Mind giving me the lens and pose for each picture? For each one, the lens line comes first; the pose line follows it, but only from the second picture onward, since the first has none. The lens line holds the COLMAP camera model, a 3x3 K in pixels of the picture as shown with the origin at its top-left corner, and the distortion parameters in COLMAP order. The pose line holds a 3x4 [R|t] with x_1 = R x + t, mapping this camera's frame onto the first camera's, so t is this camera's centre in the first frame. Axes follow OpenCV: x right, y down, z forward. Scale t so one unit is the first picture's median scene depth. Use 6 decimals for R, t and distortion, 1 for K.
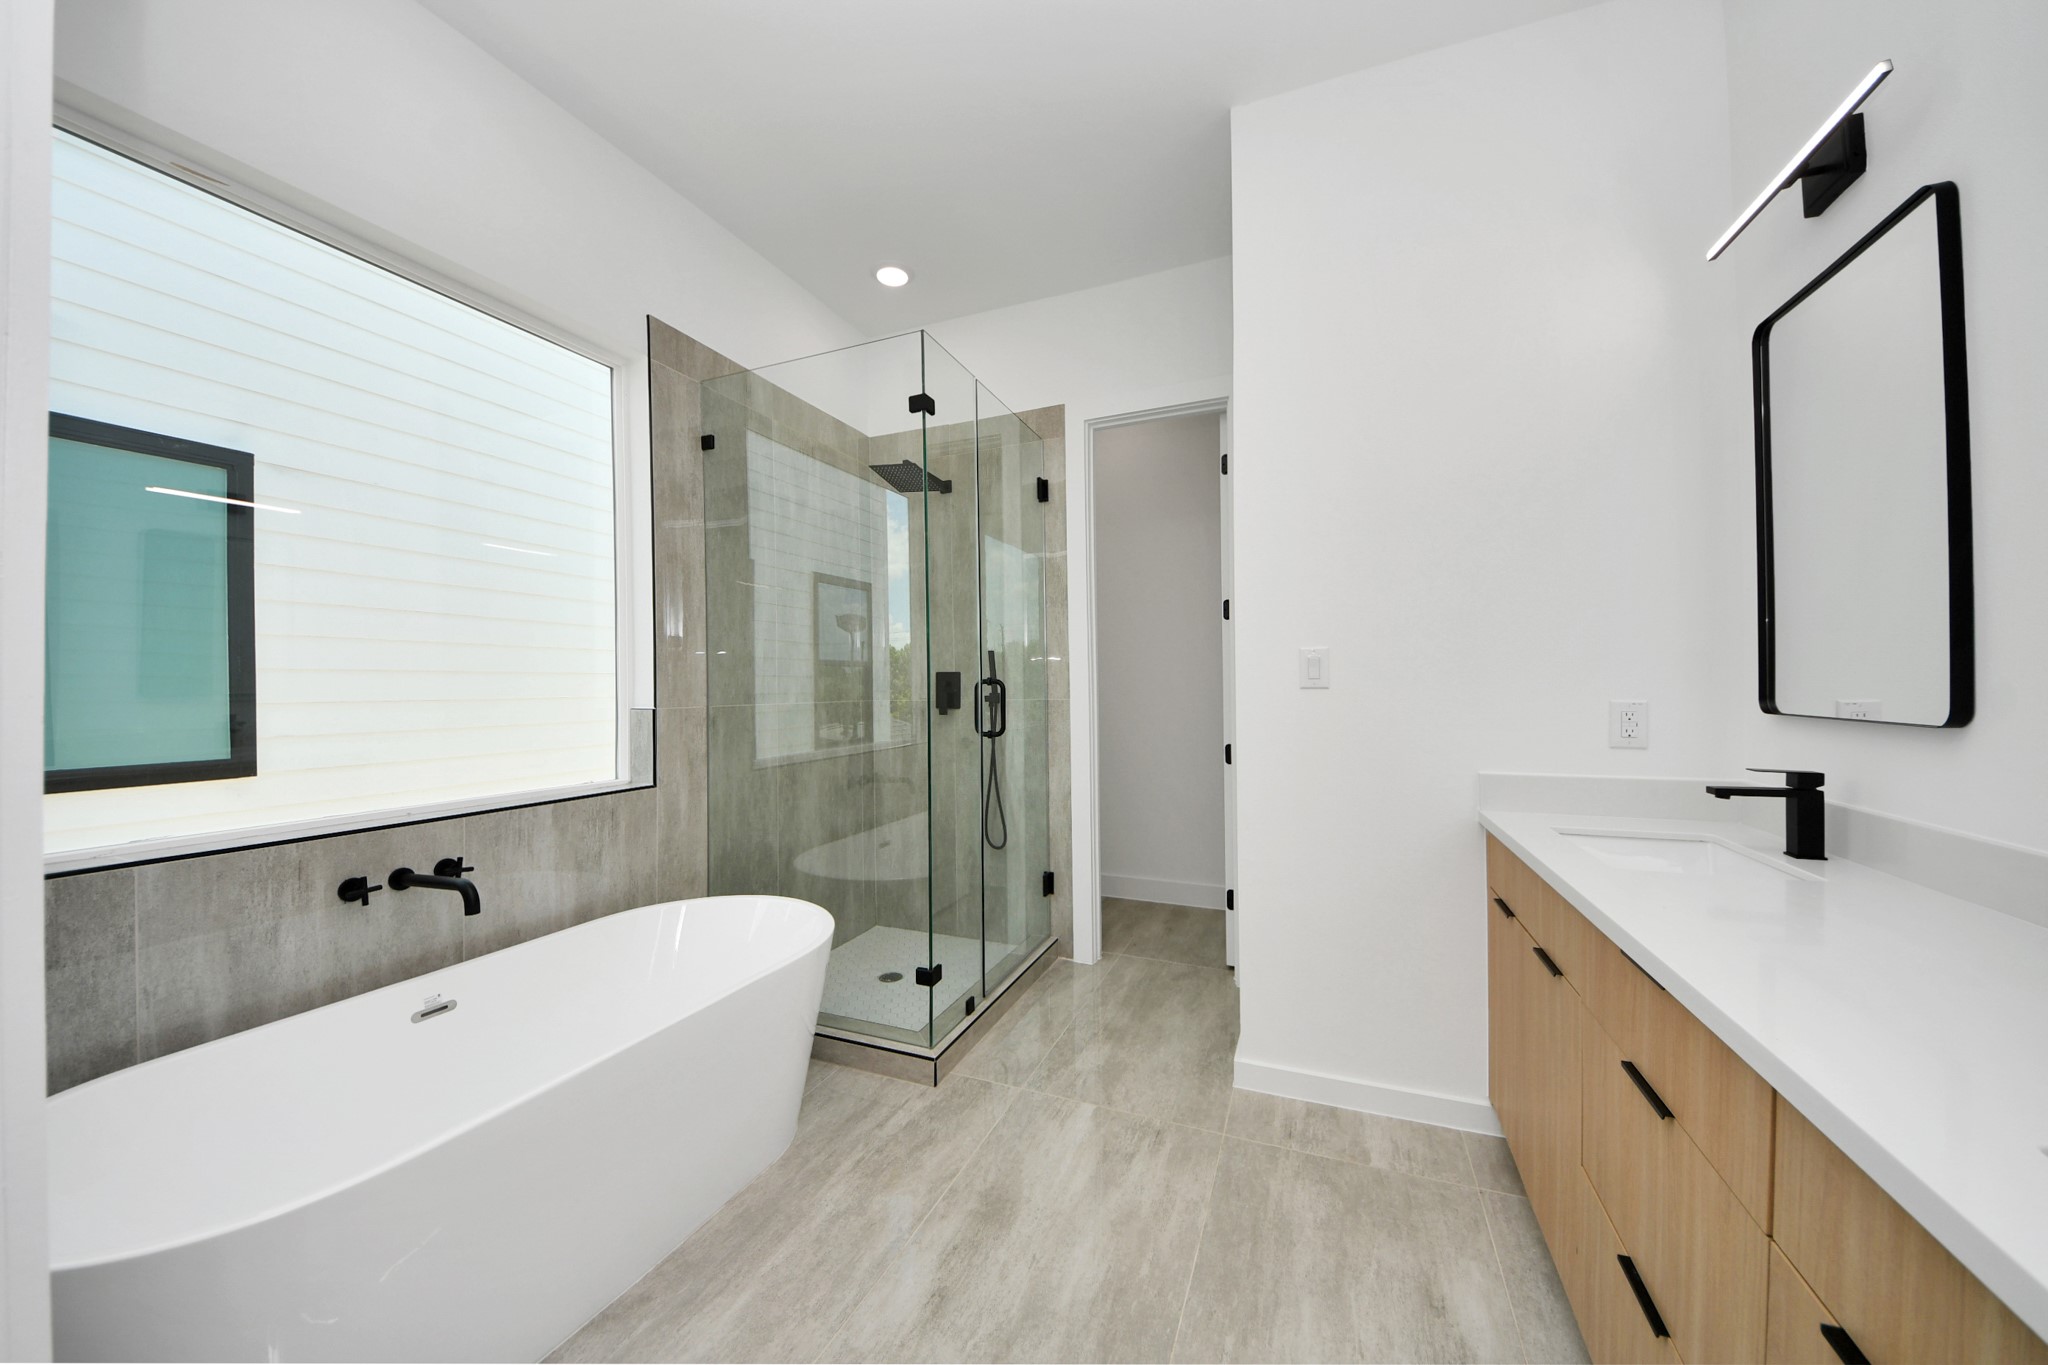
lens RADIAL K [[721.0, 0, 1013.6], [0, 721.0, 681.1], [0, 0, 1]] dist [0.025261, -0.017412]
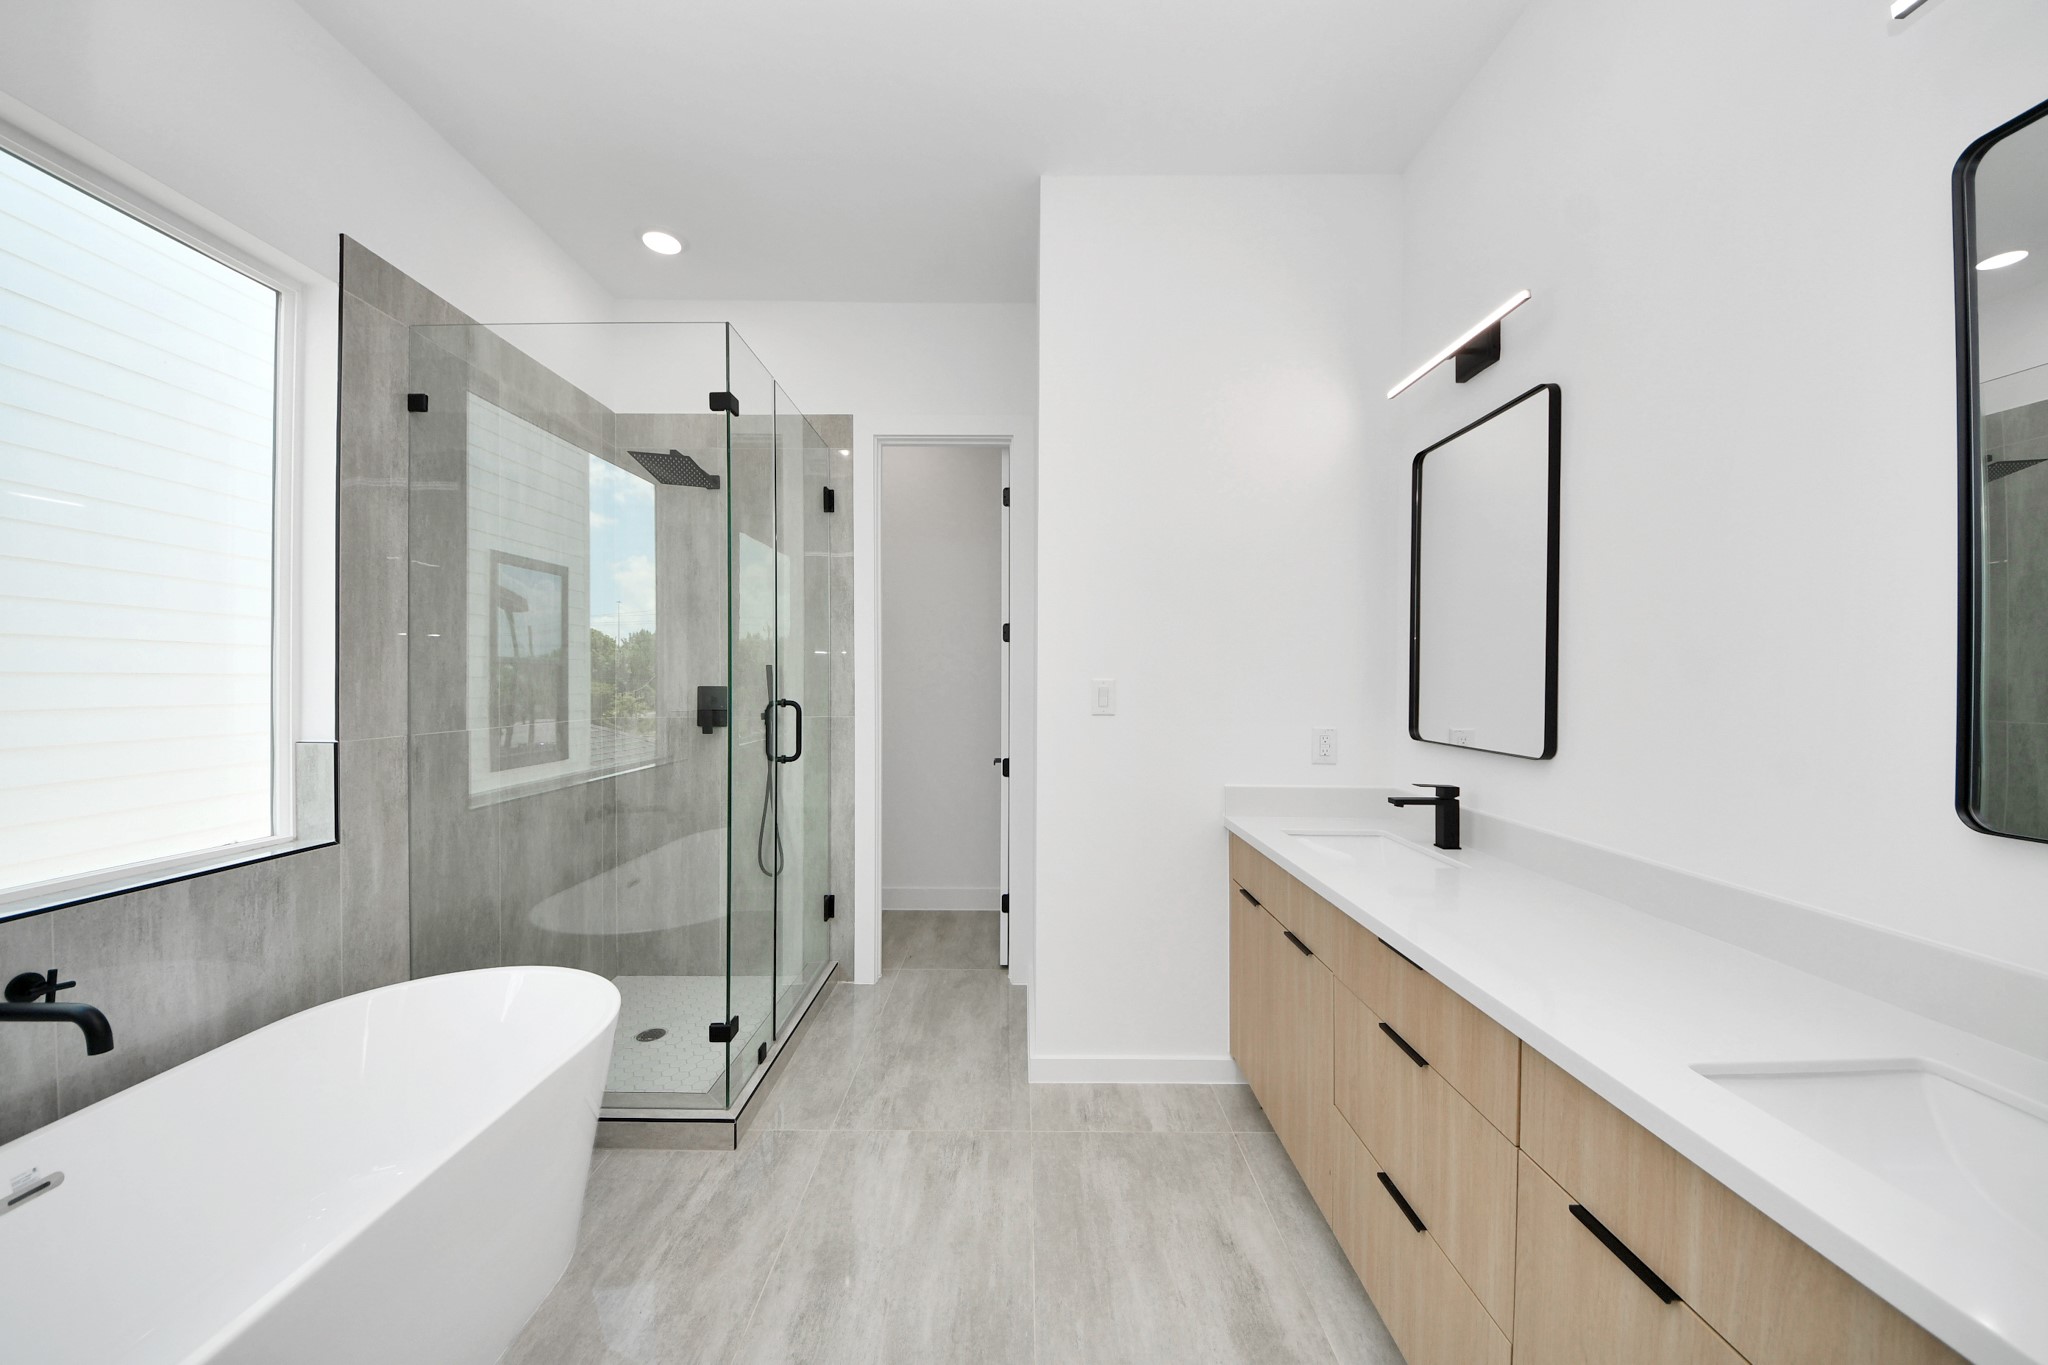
lens RADIAL K [[723.3, 0, 1011.3], [0, 723.3, 681.7], [0, 0, 1]] dist [0.037205, -0.026049]
pose [[0.926027, 0.011716, 0.377276, -0.139843], [-0.015257, 0.999863, 0.006397, -0.046328], [-0.377149, -0.011680, 0.926079, 0.011374]]
